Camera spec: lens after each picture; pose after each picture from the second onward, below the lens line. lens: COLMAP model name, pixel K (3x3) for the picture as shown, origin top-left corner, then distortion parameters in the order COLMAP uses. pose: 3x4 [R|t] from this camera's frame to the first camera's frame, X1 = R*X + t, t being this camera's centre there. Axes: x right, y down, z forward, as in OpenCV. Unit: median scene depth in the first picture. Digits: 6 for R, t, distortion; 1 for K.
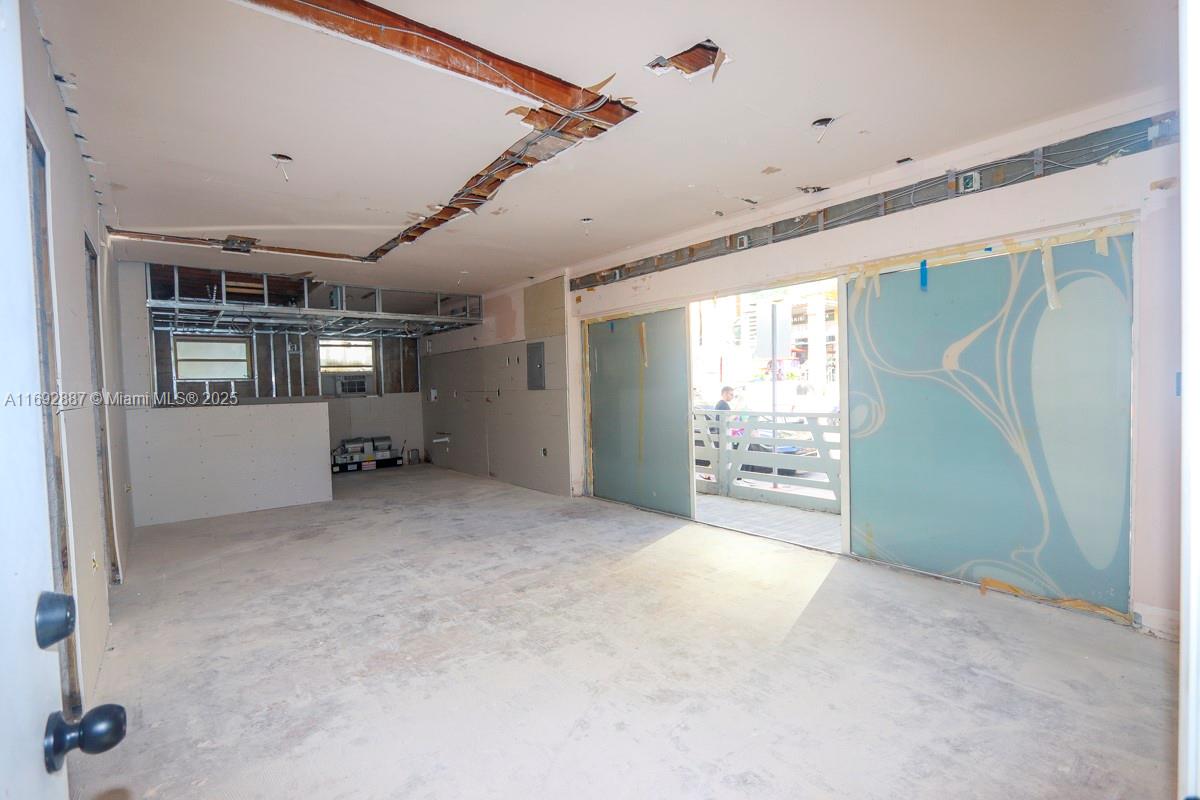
lens RADIAL K [[554.8, 0, 601.1], [0, 554.8, 405.6], [0, 0, 1]] dist [-0.015753, 0.001833]
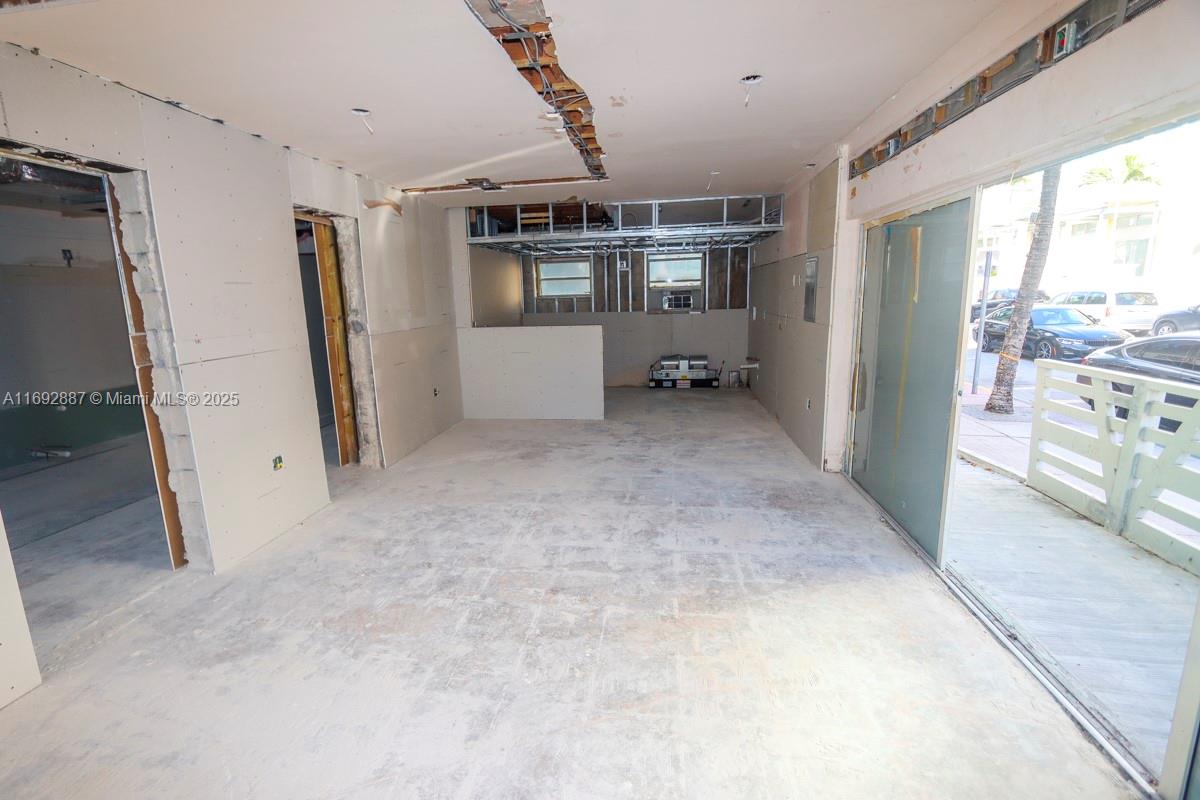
lens RADIAL K [[554.8, 0, 578.3], [0, 554.8, 405.8], [0, 0, 1]] dist [-0.015753, 0.001833]
pose [[0.677299, 0.153716, -0.719470, 0.341577], [-0.016564, 0.980867, 0.193971, -0.084514], [0.735522, -0.119459, 0.666887, 0.378835]]
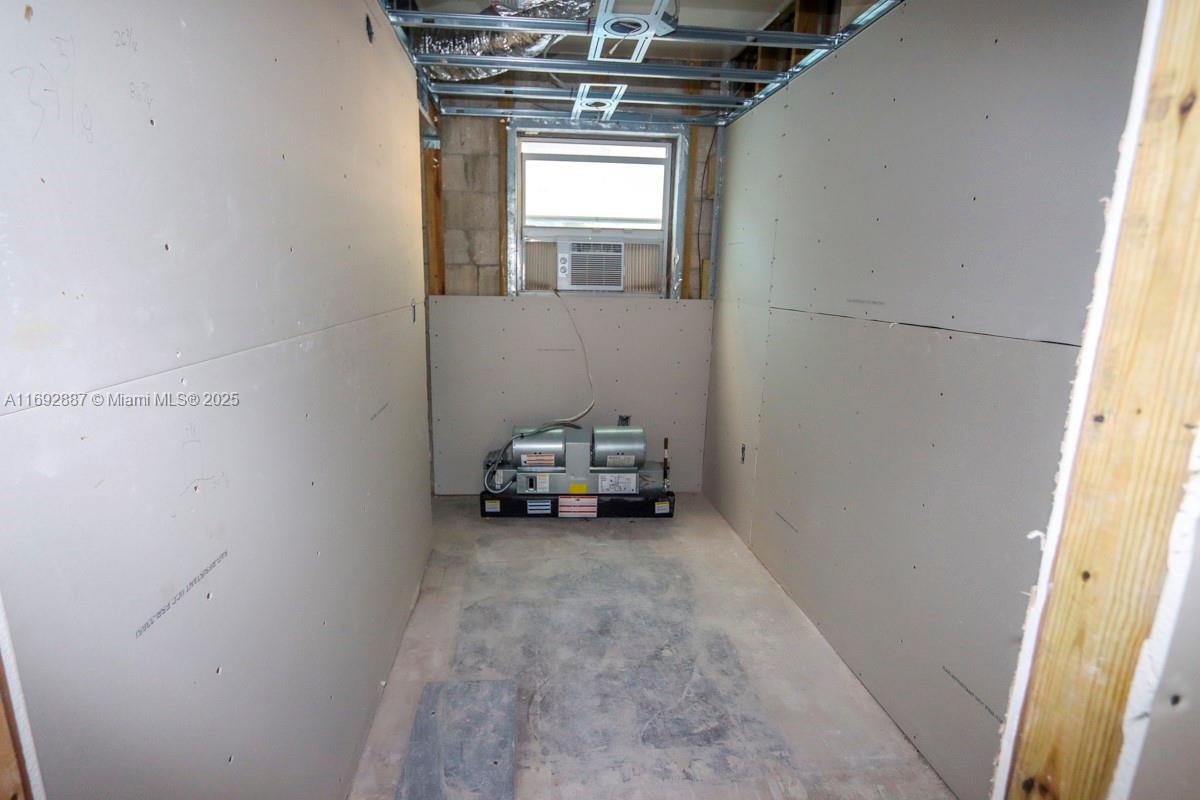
lens RADIAL K [[554.8, 0, 573.6], [0, 554.8, 389.3], [0, 0, 1]] dist [-0.015753, 0.001833]
pose [[0.816816, 0.155532, -0.555538, -0.459648], [-0.063340, 0.981329, 0.181609, -0.060369], [0.573411, -0.113153, 0.811416, 1.406114]]
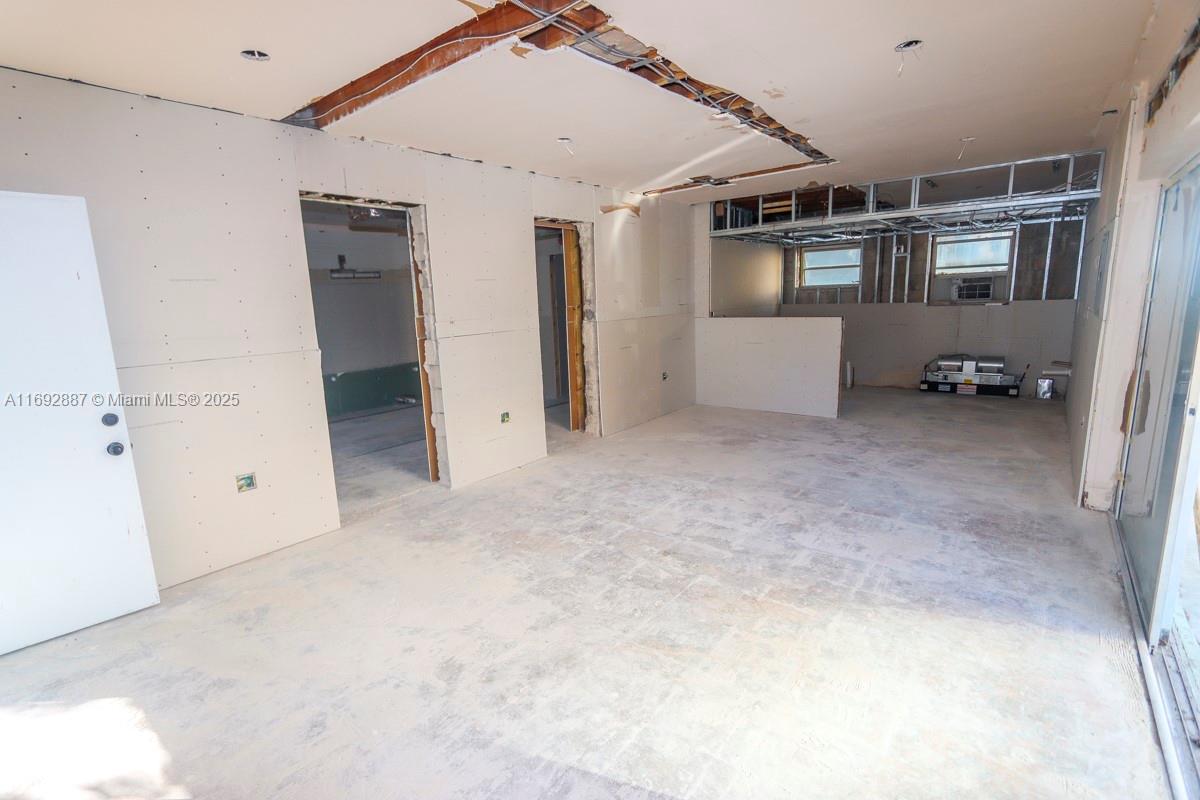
lens RADIAL K [[554.8, 0, 578.7], [0, 554.8, 406.0], [0, 0, 1]] dist [-0.015753, 0.001833]
pose [[0.197646, 0.209868, -0.957545, 0.518581], [-0.000405, 0.976831, 0.214011, -0.087063], [0.980273, -0.041911, 0.193152, 0.521648]]
